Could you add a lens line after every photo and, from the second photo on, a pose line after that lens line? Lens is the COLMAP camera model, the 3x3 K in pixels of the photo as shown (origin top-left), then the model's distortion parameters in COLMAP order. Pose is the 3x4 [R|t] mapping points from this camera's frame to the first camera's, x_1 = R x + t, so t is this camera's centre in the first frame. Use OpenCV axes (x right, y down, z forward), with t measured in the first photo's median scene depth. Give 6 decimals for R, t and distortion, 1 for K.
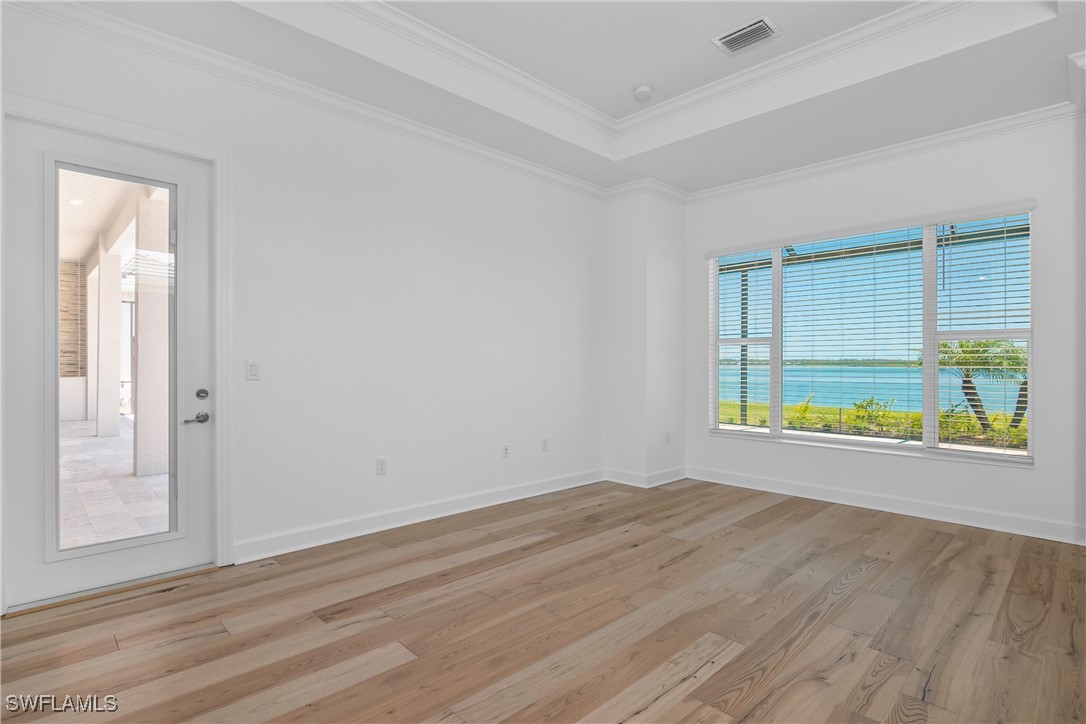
lens RADIAL K [[541.6, 0, 536.2], [0, 541.6, 362.8], [0, 0, 1]] dist [-0.023575, 0.007496]
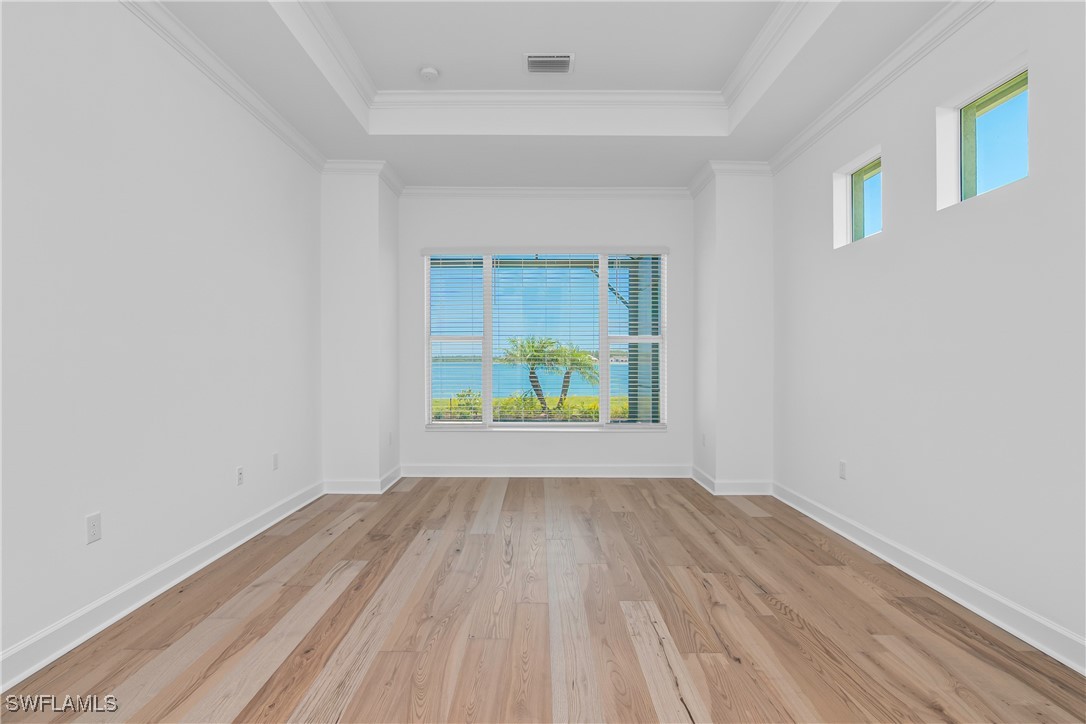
lens RADIAL K [[541.6, 0, 538.5], [0, 541.6, 360.7], [0, 0, 1]] dist [-0.023575, 0.007496]
pose [[0.695487, -0.003623, 0.718530, -0.394533], [-0.000017, 0.999987, 0.005059, -0.003387], [-0.718539, -0.003531, 0.695478, 0.225863]]
